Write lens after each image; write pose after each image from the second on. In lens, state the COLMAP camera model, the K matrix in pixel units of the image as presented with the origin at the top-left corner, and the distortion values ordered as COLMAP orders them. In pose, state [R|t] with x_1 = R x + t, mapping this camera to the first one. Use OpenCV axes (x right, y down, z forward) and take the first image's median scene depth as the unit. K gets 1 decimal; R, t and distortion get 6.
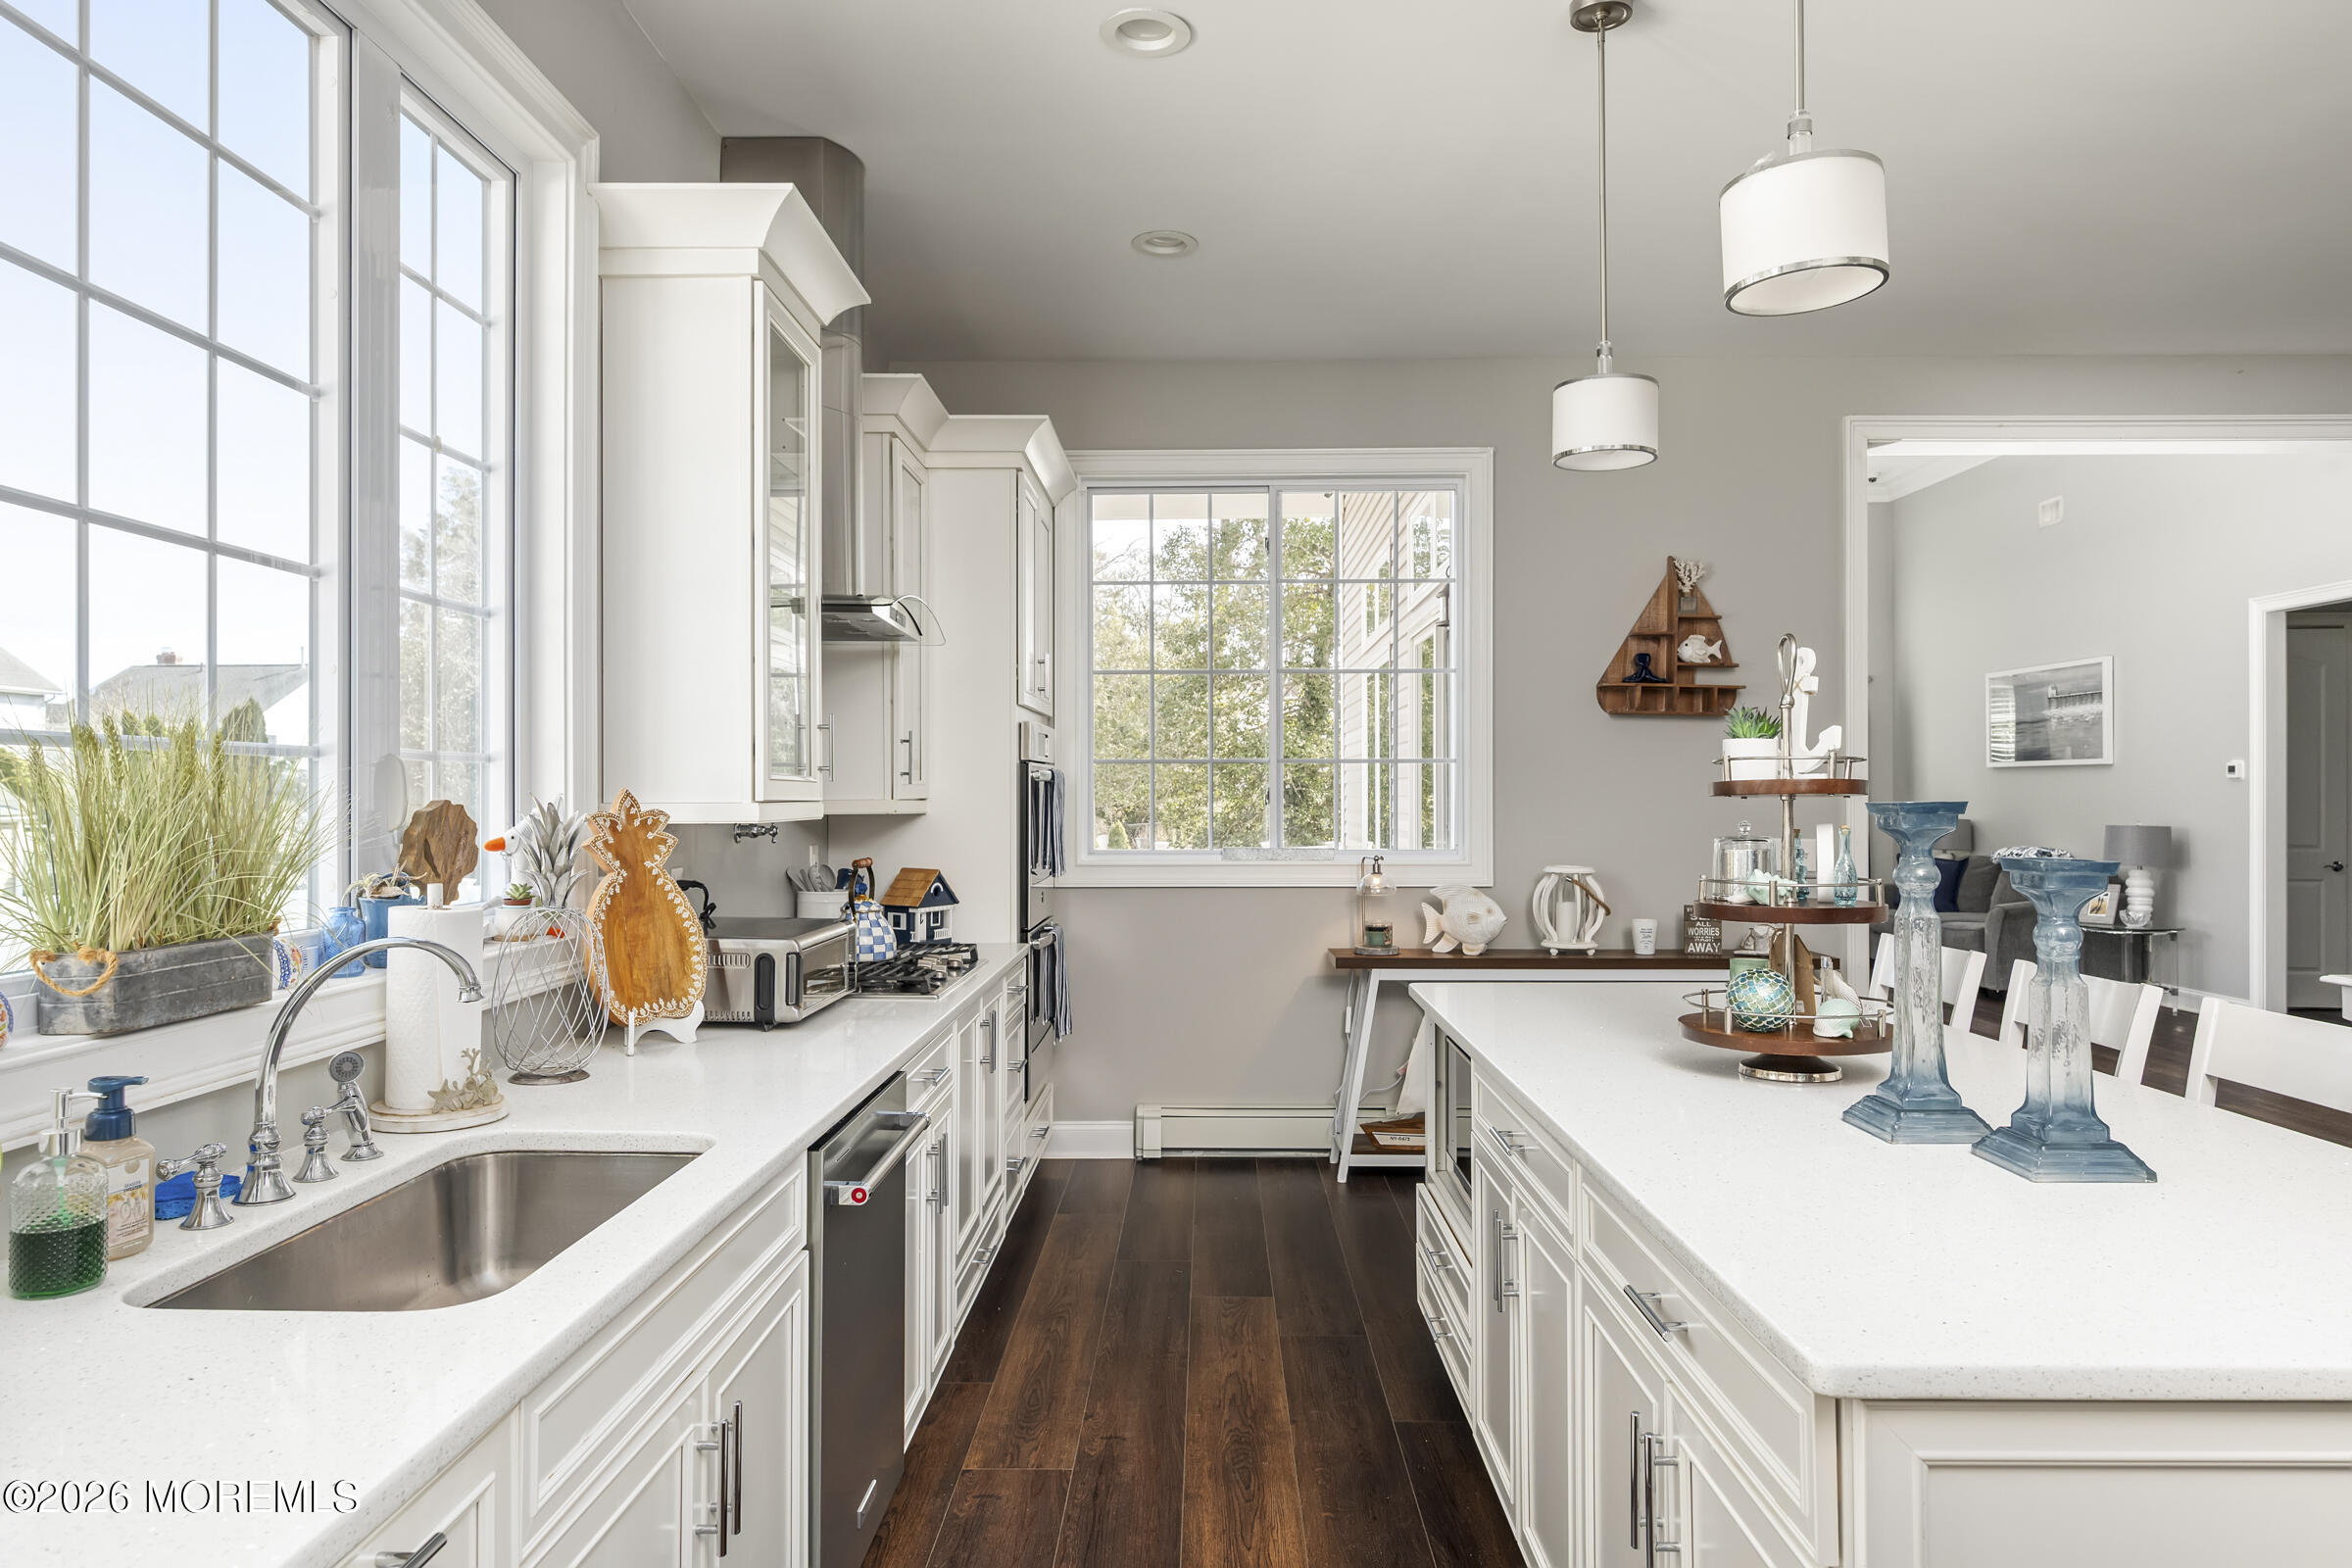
lens RADIAL K [[1469.3, 0, 1181.2], [0, 1469.3, 780.4], [0, 0, 1]] dist [-0.004442, 0.002645]
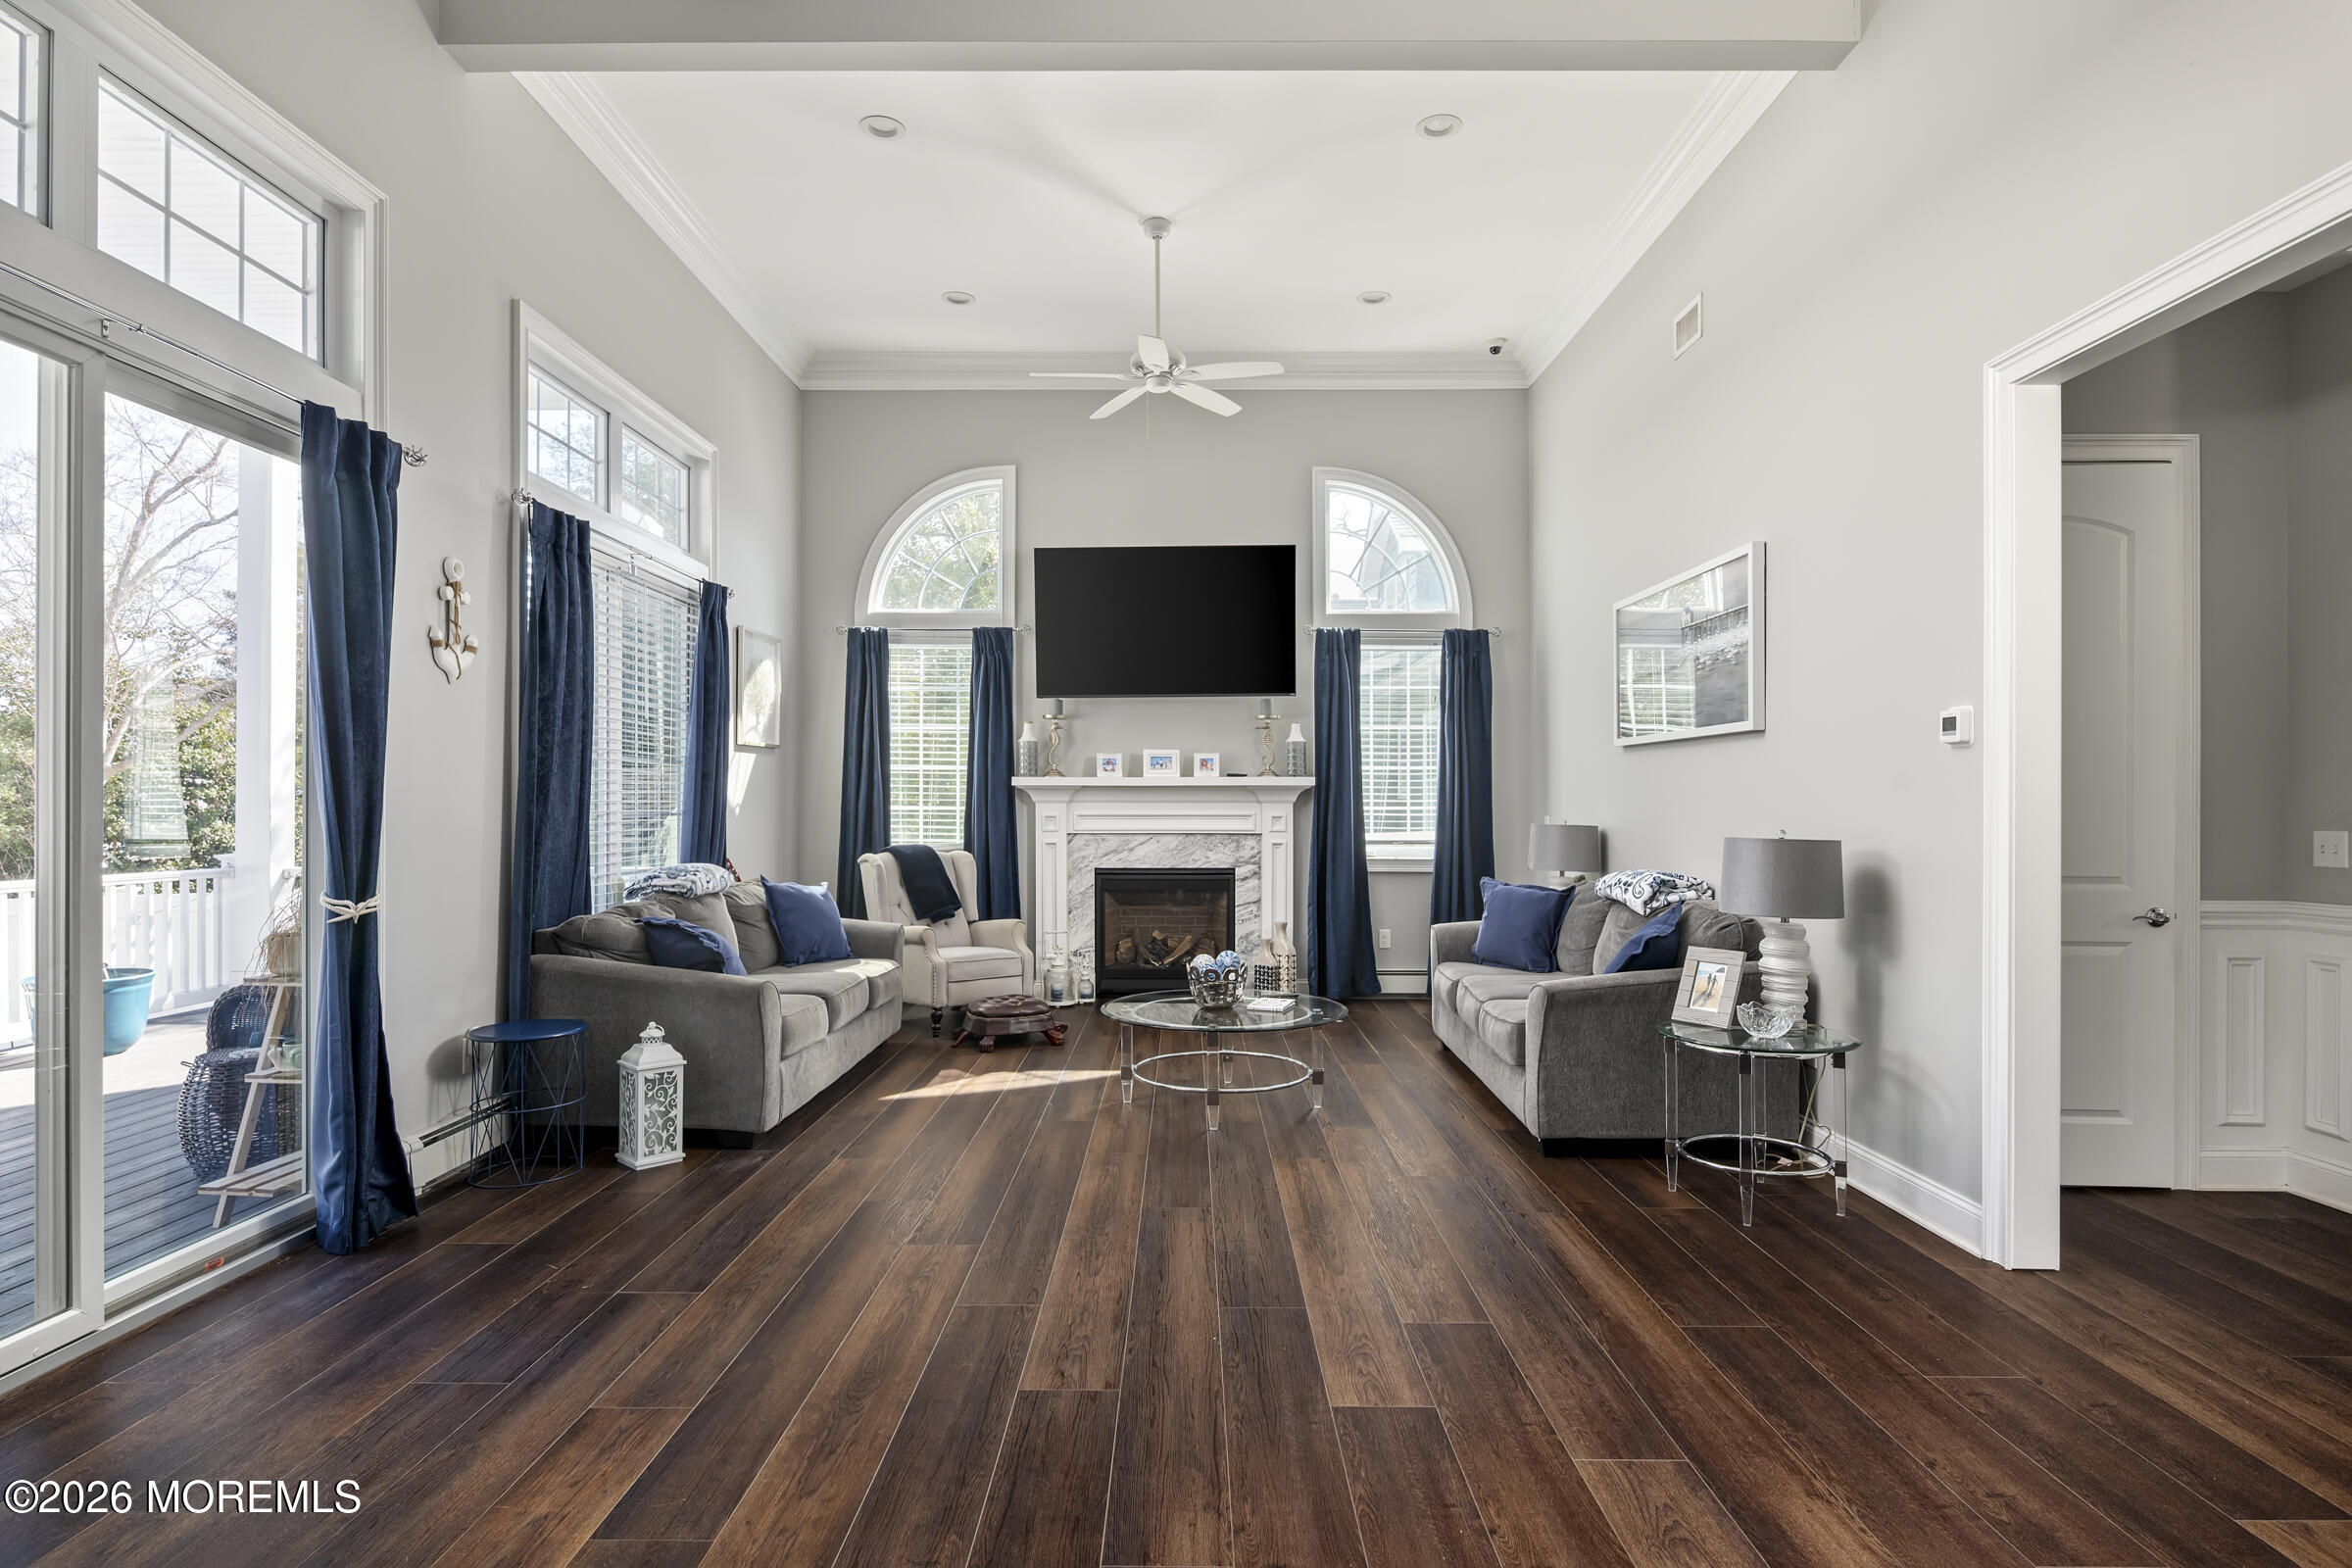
lens RADIAL K [[1194.5, 0, 1170.0], [0, 1194.5, 794.0], [0, 0, 1]] dist [-0.017982, -0.000455]
pose [[0.999990, 0.004168, 0.001631, 0.663830], [-0.004179, 0.999968, 0.006846, 0.019887], [-0.001602, -0.006853, 0.999975, 0.882972]]
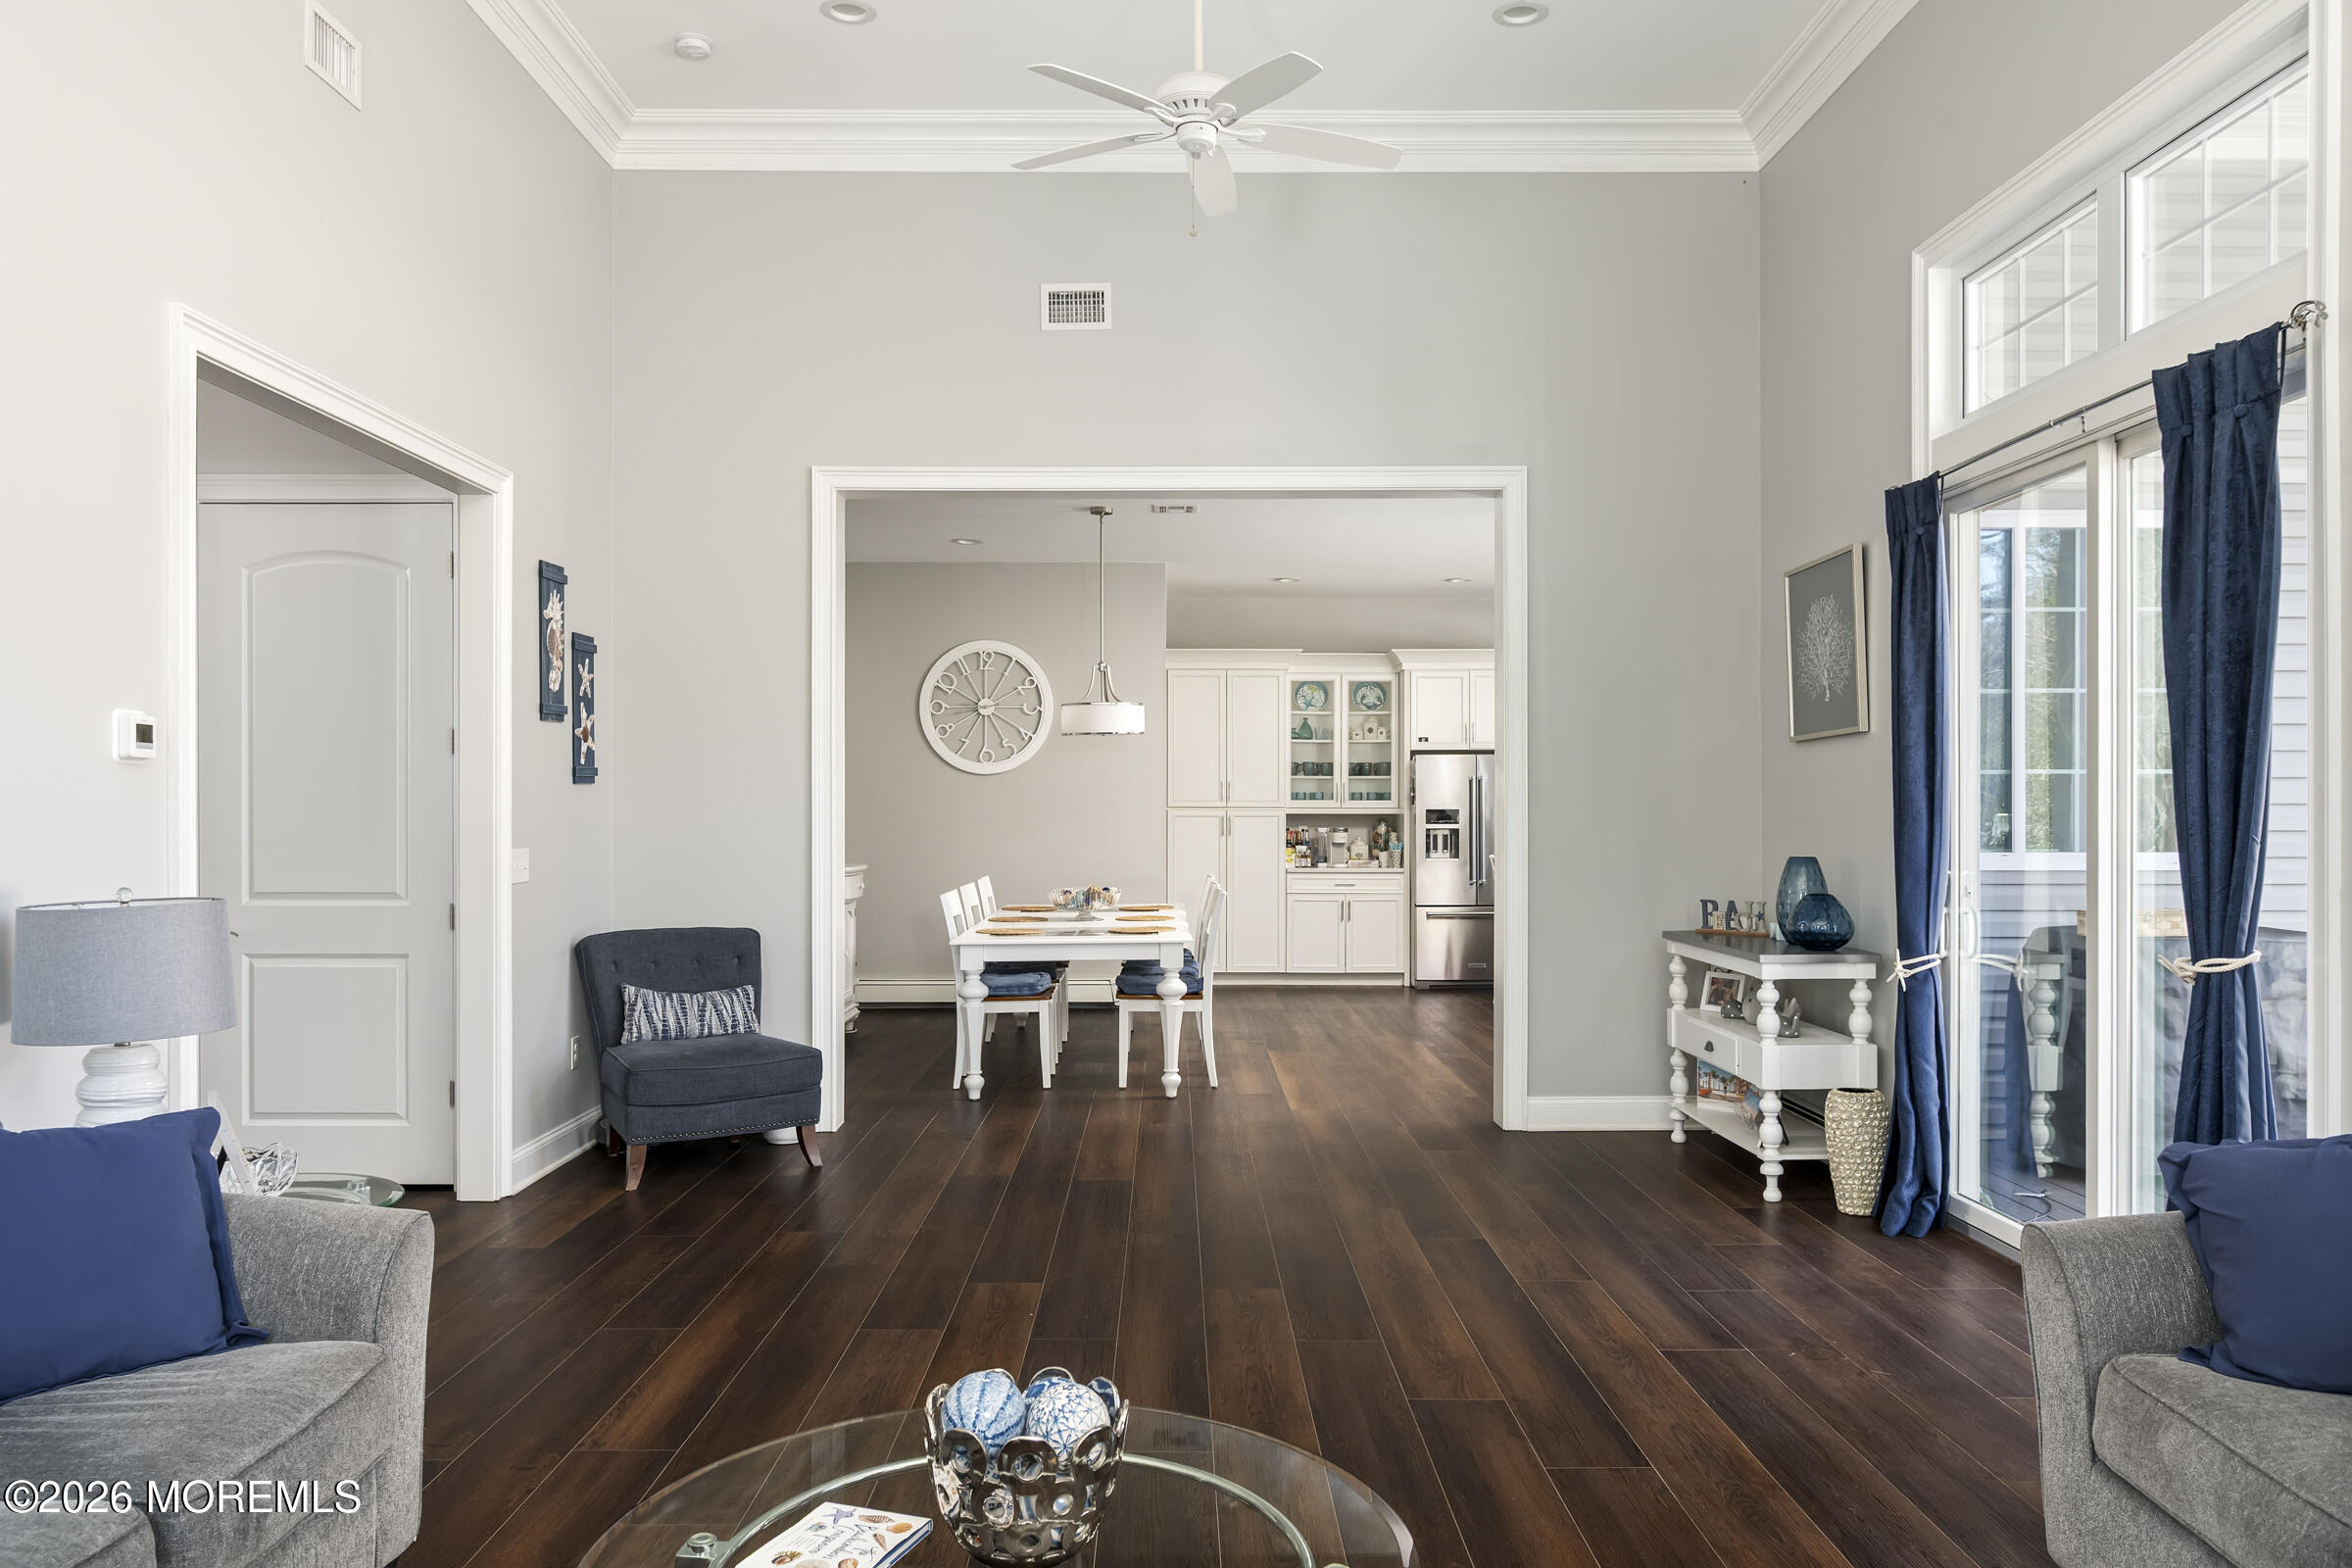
lens RADIAL K [[1608.6, 0, 1183.3], [0, 1608.6, 787.8], [0, 0, 1]] dist [-0.002423, -0.000320]
pose [[-0.999662, 0.002478, -0.025883, 0.675567], [0.003060, 0.999743, -0.022465, 0.022276], [0.025821, -0.022536, -0.999413, 2.058060]]
